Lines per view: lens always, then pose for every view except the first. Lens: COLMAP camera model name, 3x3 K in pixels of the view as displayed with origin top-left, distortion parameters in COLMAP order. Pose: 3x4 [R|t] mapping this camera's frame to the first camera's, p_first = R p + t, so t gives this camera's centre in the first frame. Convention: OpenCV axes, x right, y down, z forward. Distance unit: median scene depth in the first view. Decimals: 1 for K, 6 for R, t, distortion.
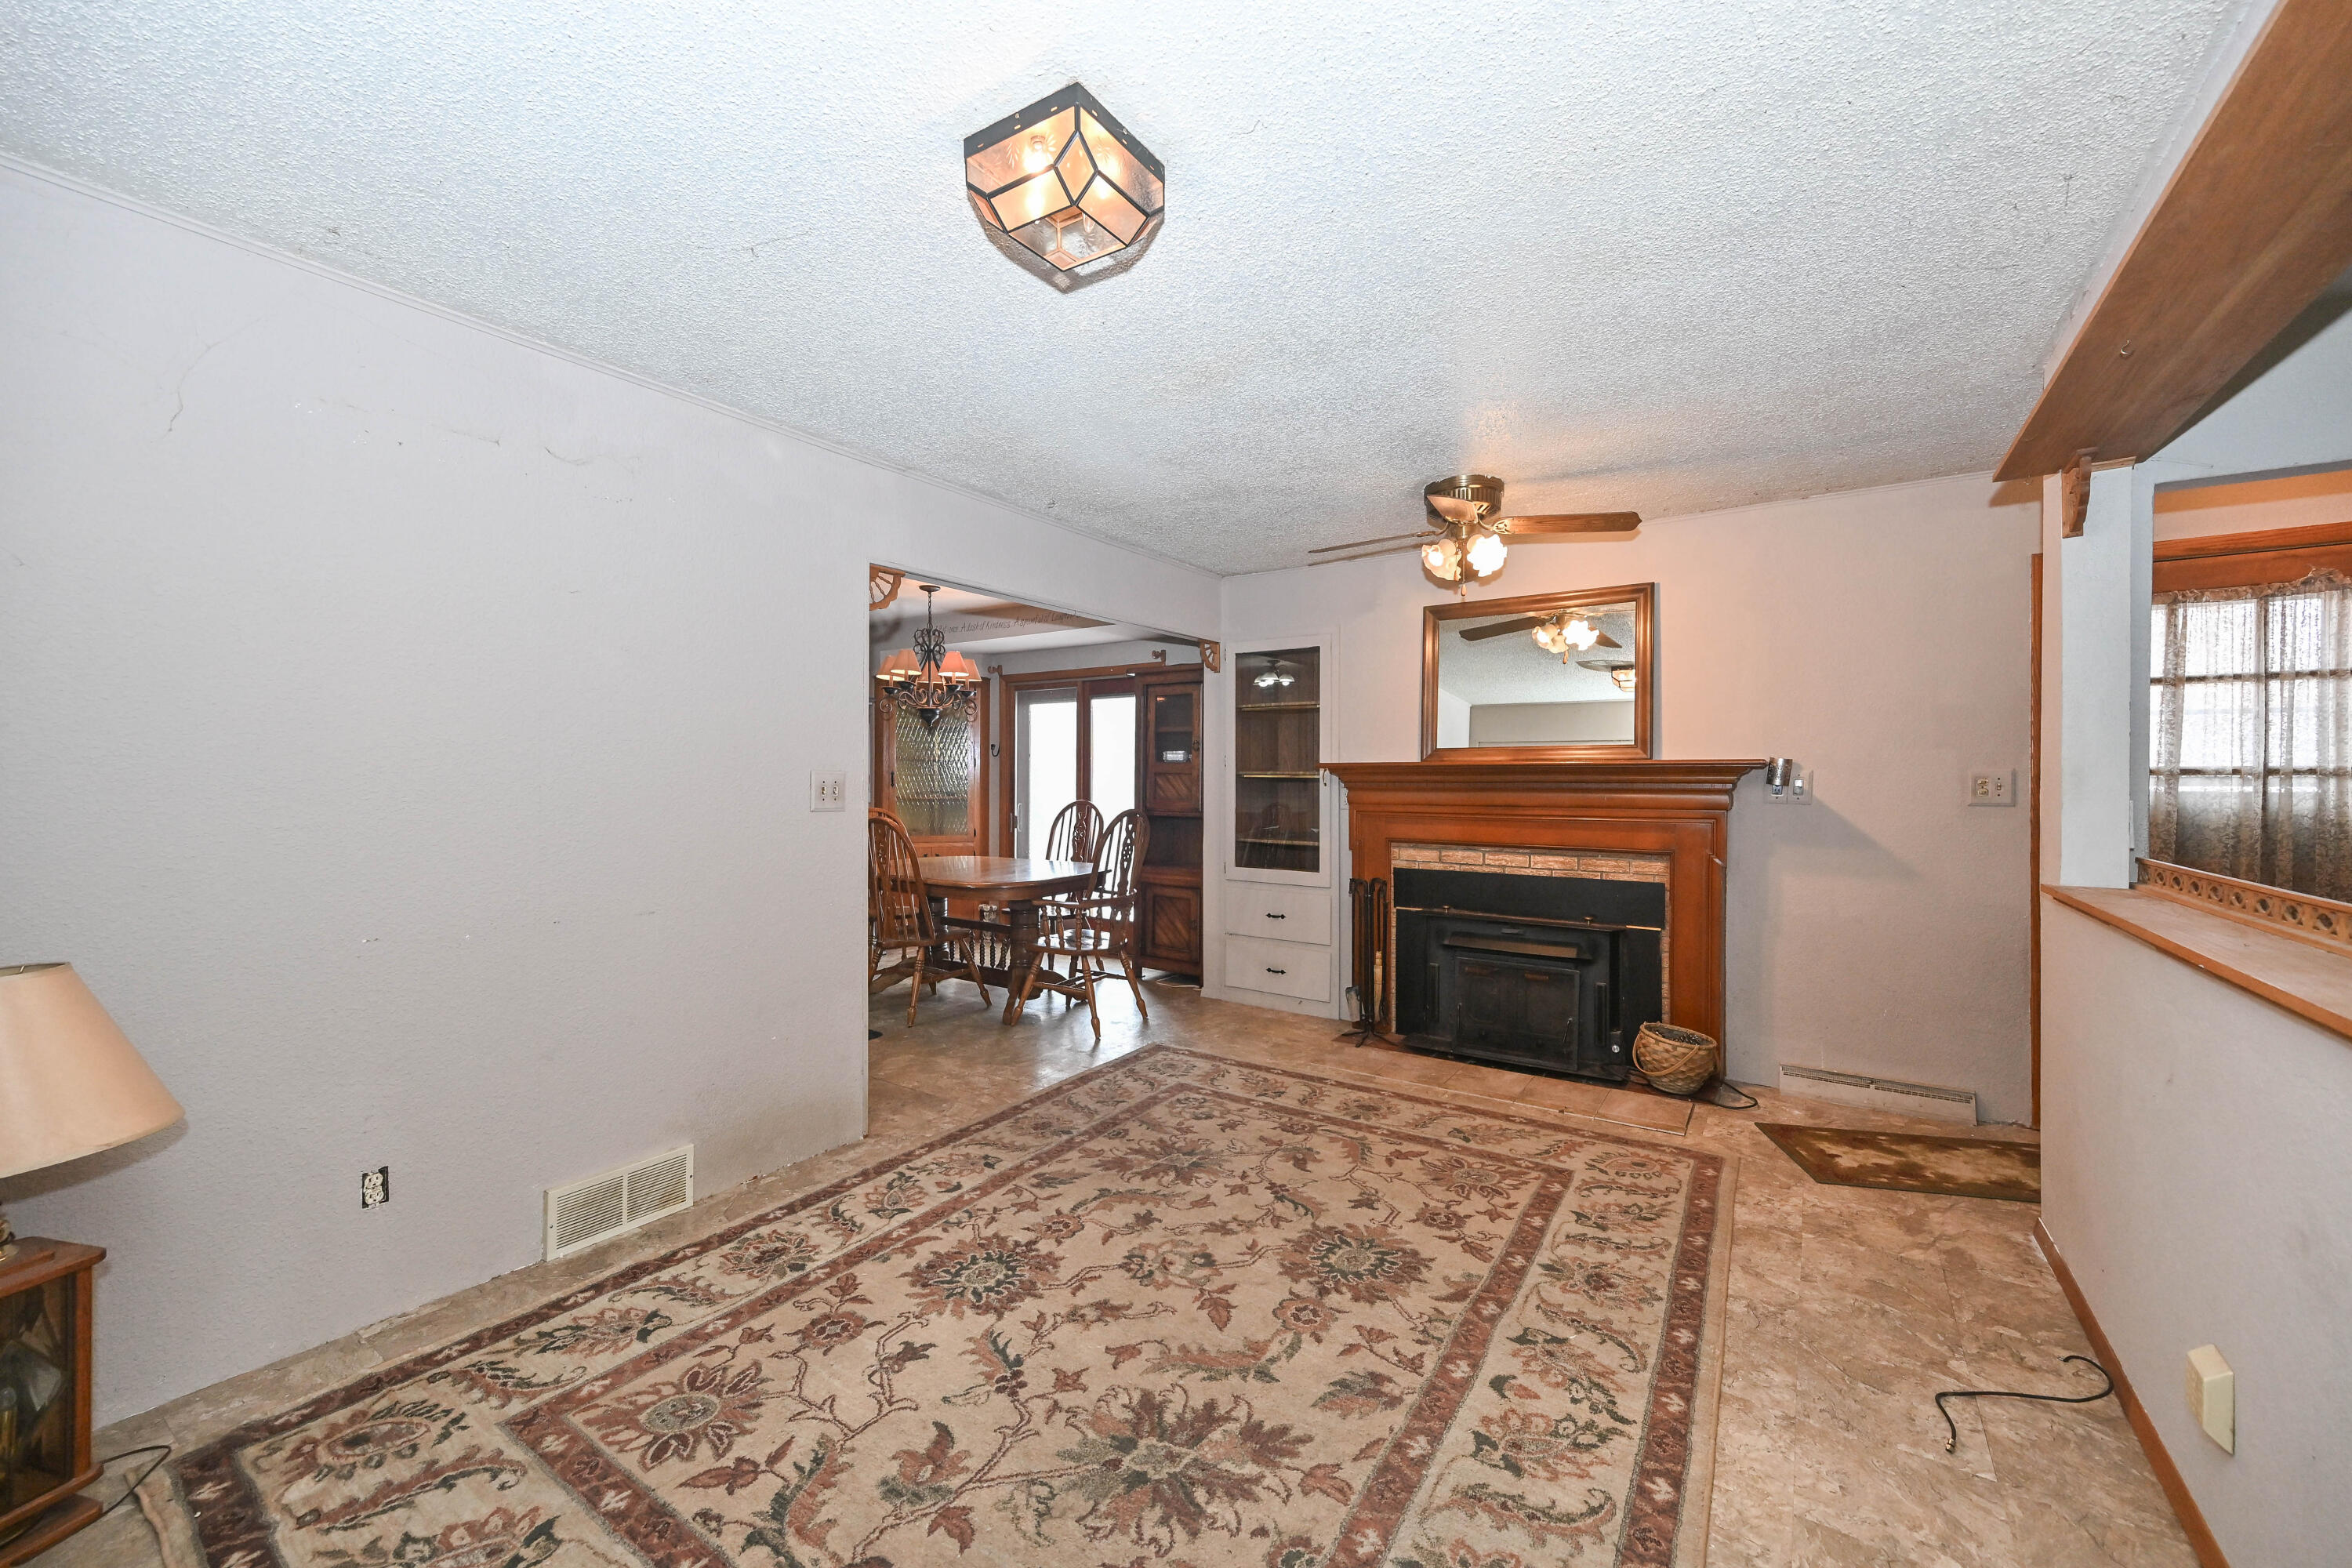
lens RADIAL K [[960.7, 0, 1203.6], [0, 960.7, 772.0], [0, 0, 1]] dist [0.017413, -0.001172]
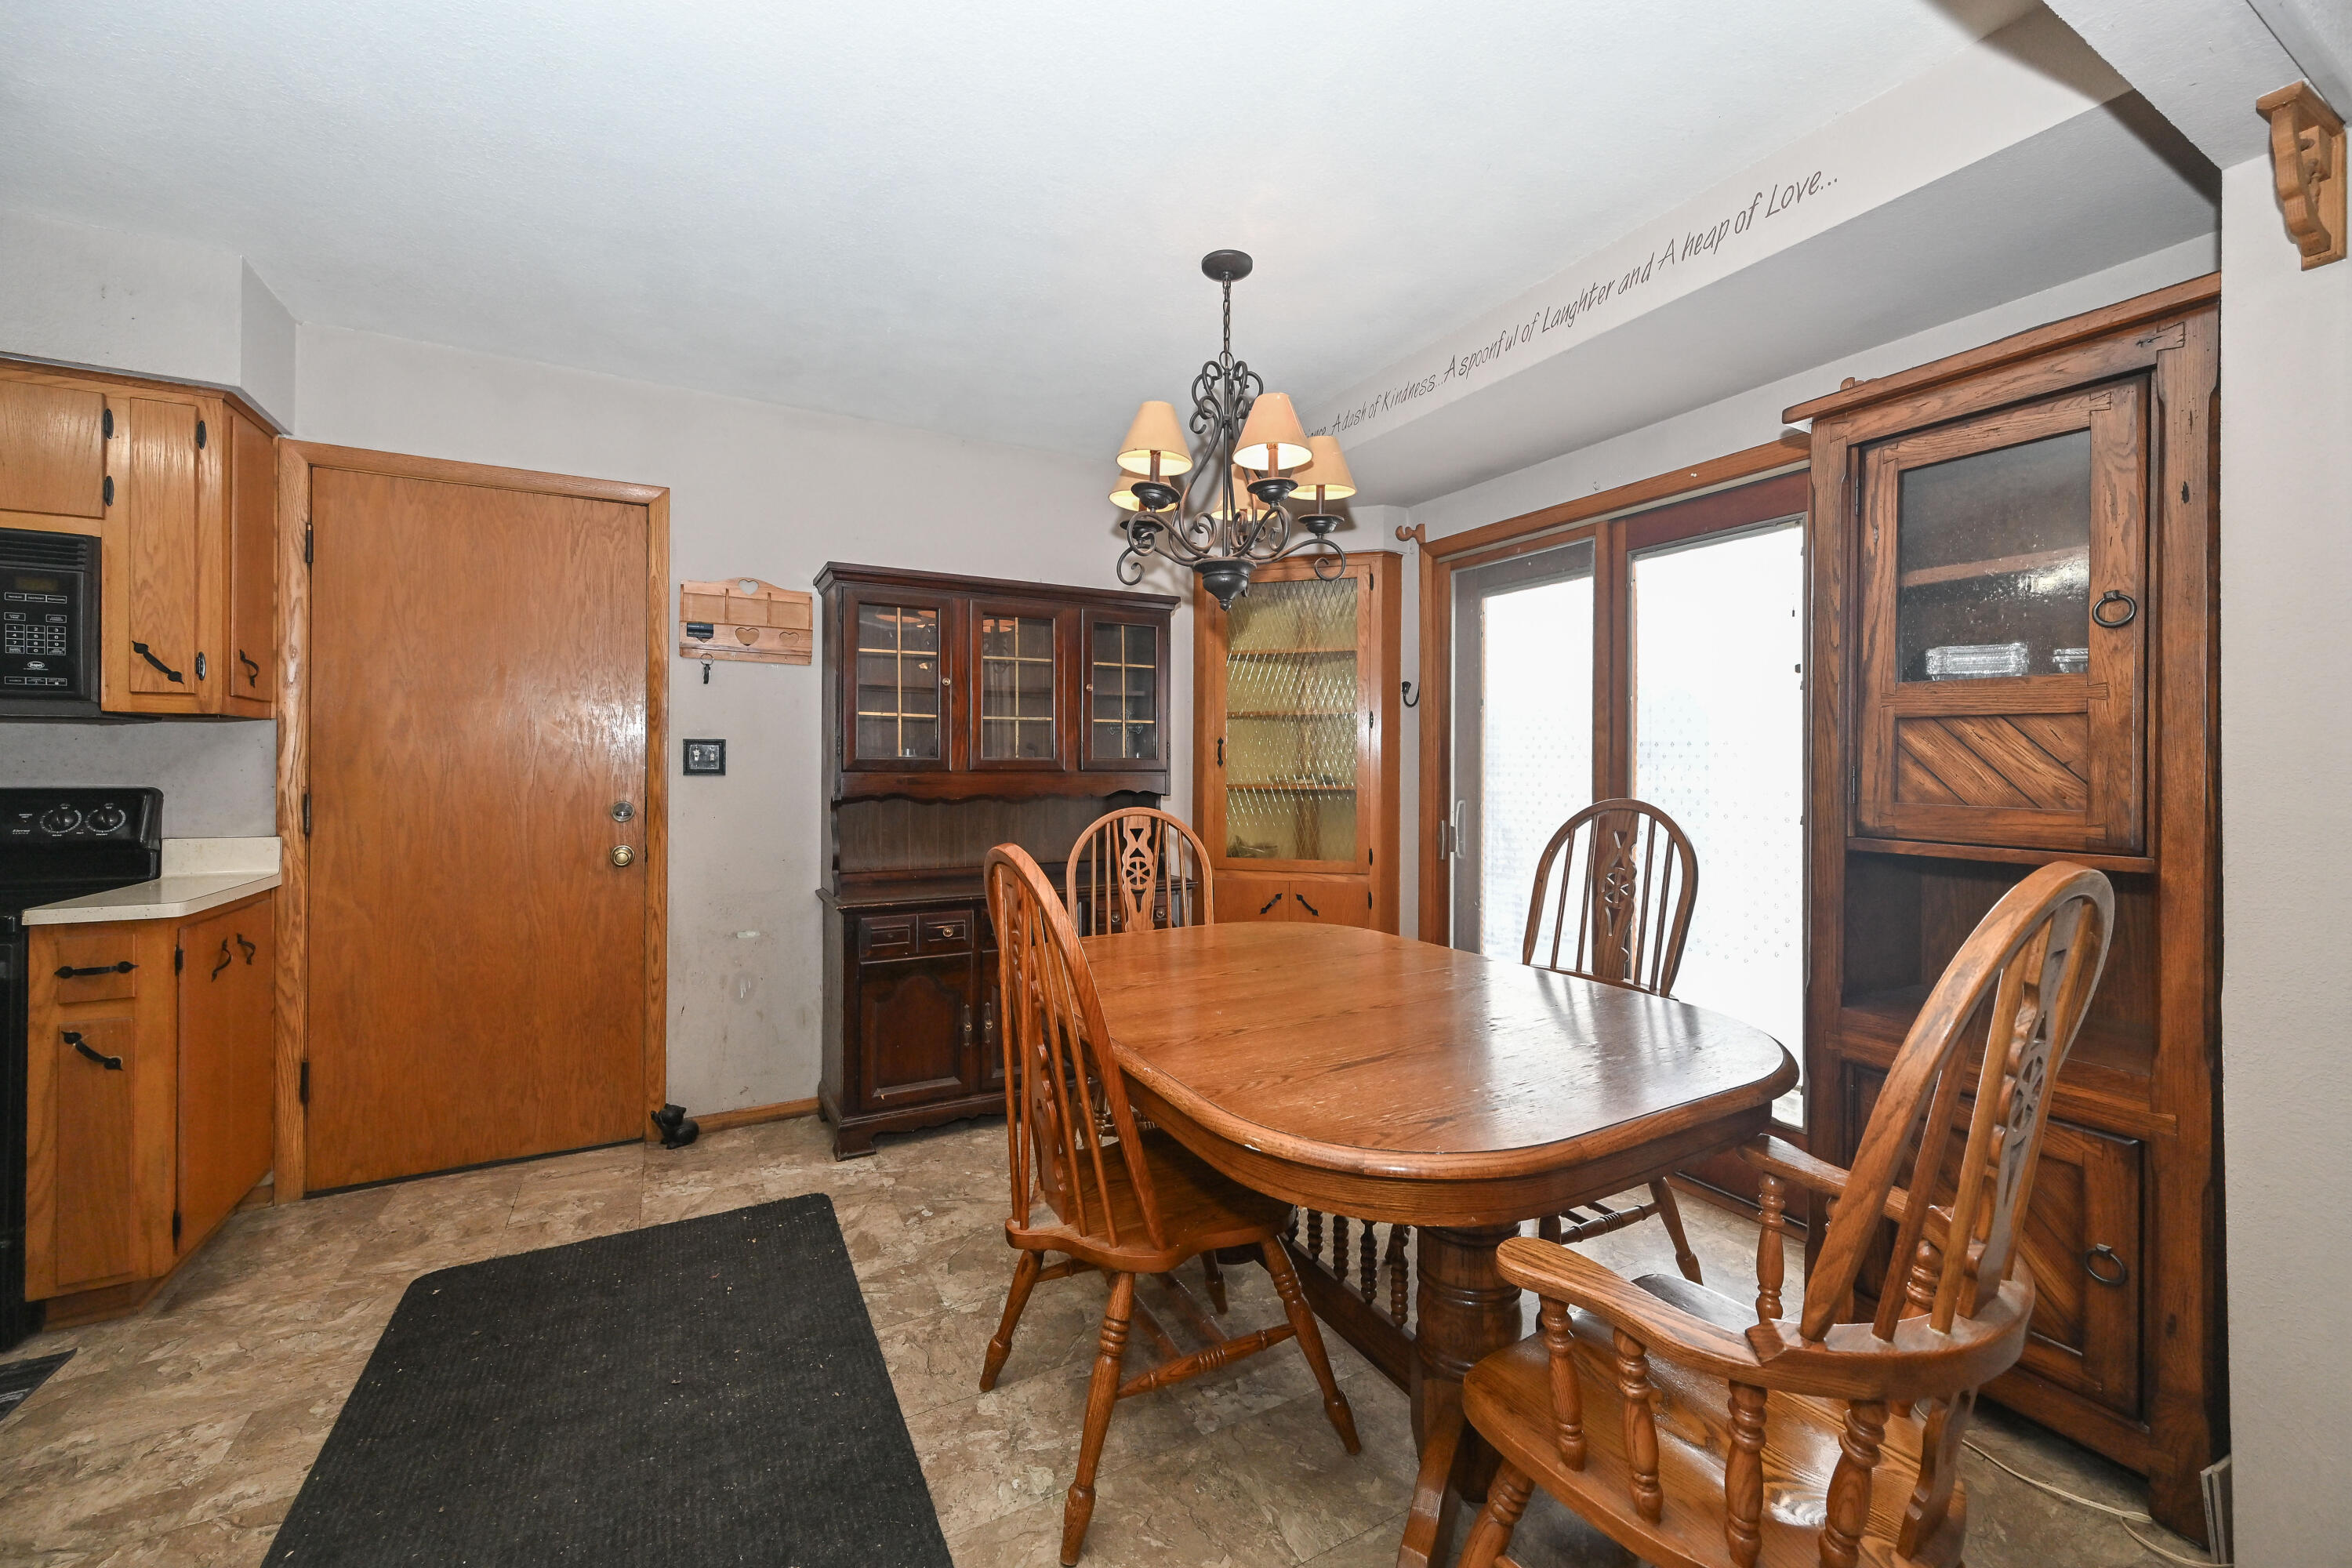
lens RADIAL K [[949.9, 0, 1190.3], [0, 949.9, 762.9], [0, 0, 1]] dist [0.008962, 0.001278]
pose [[0.887520, 0.000422, -0.460769, -0.151633], [0.000492, 0.999998, 0.001864, 0.020562], [0.460769, -0.001882, 0.887518, 0.844572]]
